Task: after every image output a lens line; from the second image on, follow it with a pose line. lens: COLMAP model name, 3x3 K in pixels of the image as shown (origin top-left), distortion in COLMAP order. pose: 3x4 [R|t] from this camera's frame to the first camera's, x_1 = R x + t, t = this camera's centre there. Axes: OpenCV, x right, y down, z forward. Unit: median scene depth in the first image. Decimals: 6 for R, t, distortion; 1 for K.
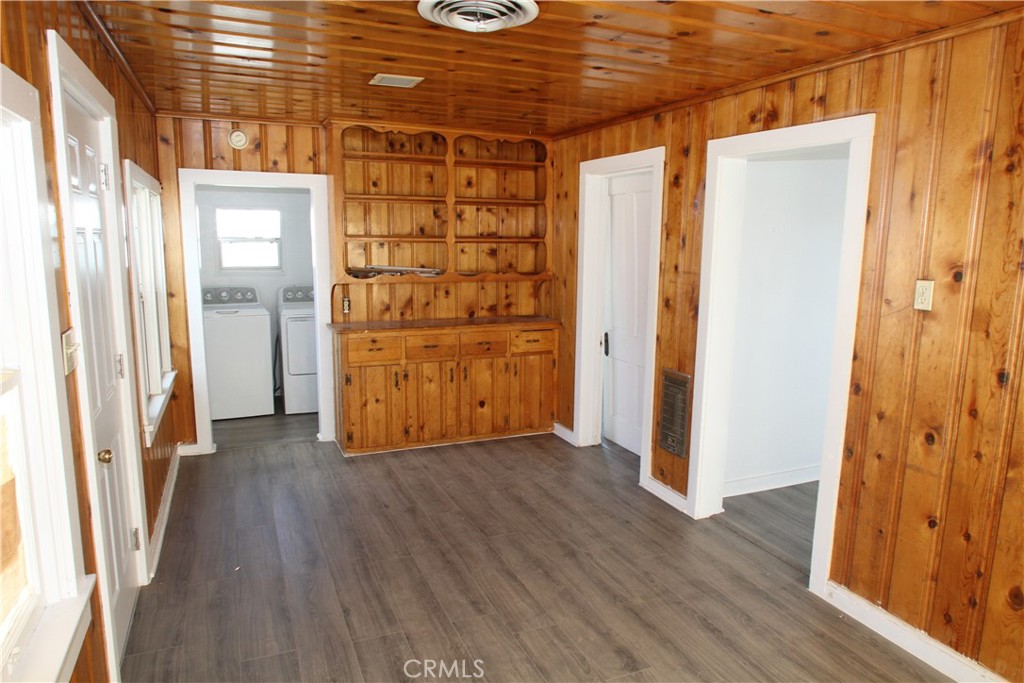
lens RADIAL K [[655.9, 0, 504.3], [0, 655.9, 346.1], [0, 0, 1]] dist [-0.057955, 0.037531]
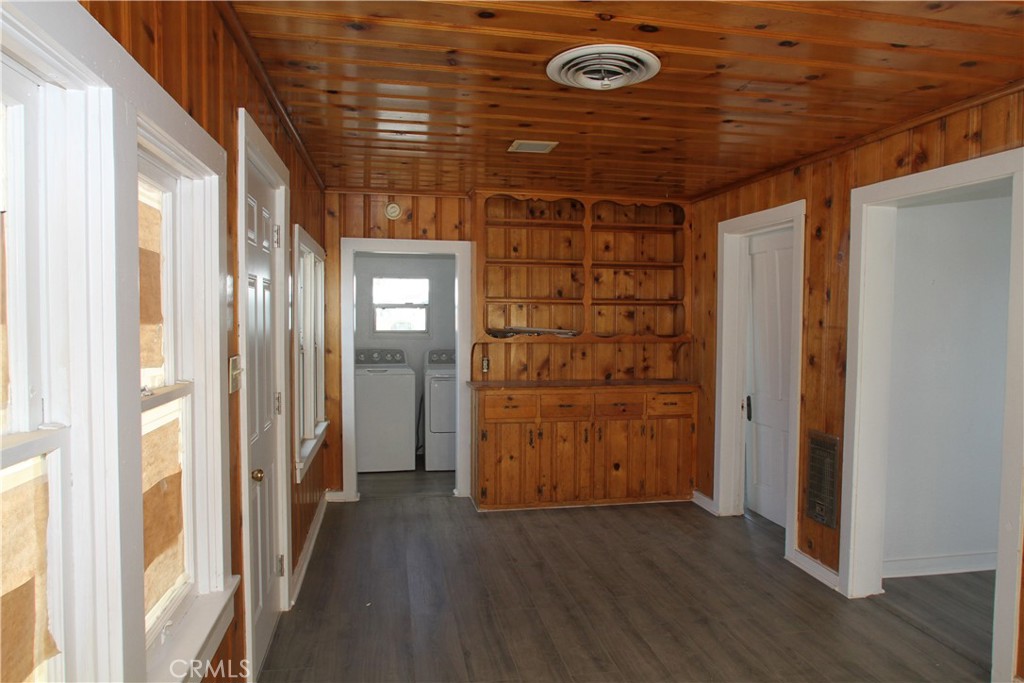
lens RADIAL K [[659.7, 0, 506.1], [0, 659.7, 346.1], [0, 0, 1]] dist [-0.048575, 0.031652]
pose [[0.976060, 0.005299, -0.217435, 0.022035], [-0.030936, 0.992922, -0.114670, 0.034499], [0.215288, 0.118651, 0.969316, -0.014473]]
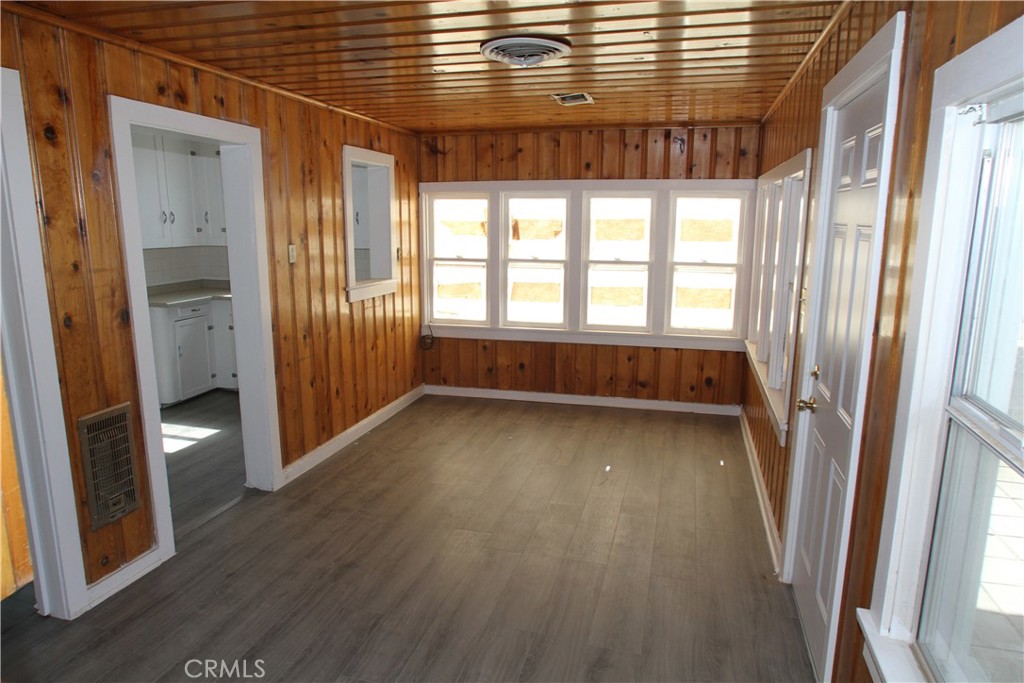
lens RADIAL K [[655.9, 0, 504.3], [0, 655.9, 346.1], [0, 0, 1]] dist [-0.057955, 0.037531]
pose [[-0.781309, -0.134084, 0.609572, -0.478551], [0.090451, 0.942017, 0.323144, -0.205651], [-0.617555, 0.307612, -0.723879, 1.162690]]
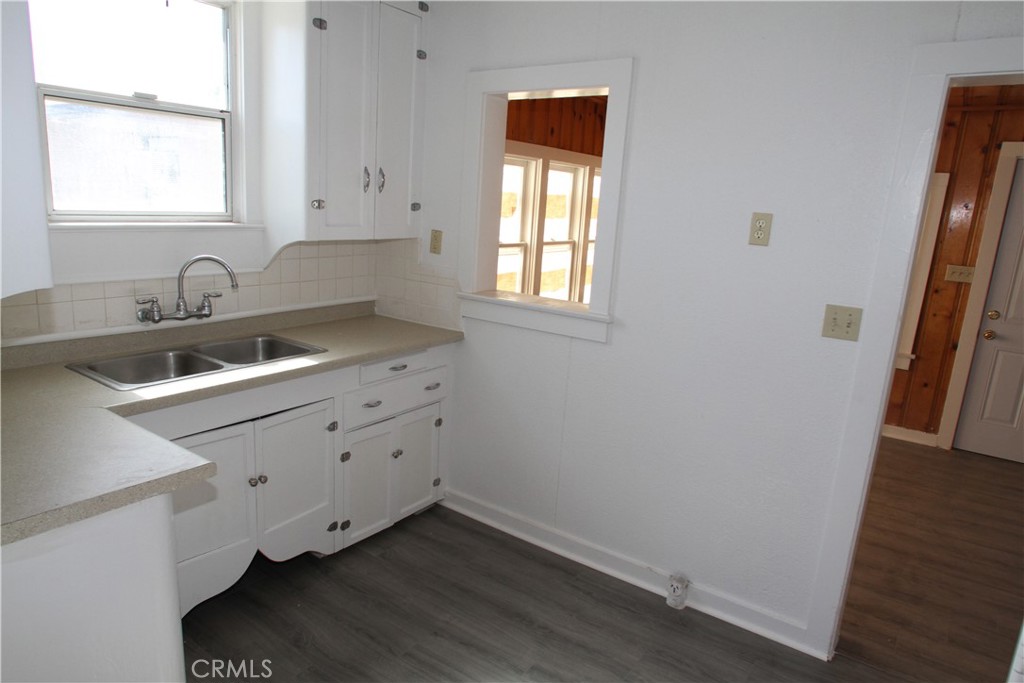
lens RADIAL K [[655.9, 0, 504.3], [0, 655.9, 346.1], [0, 0, 1]] dist [-0.057955, 0.037531]
pose [[-0.851080, 0.054278, -0.522222, 0.930968], [-0.155169, 0.924209, 0.348943, -0.143690], [0.501582, 0.378011, -0.778154, 0.957336]]
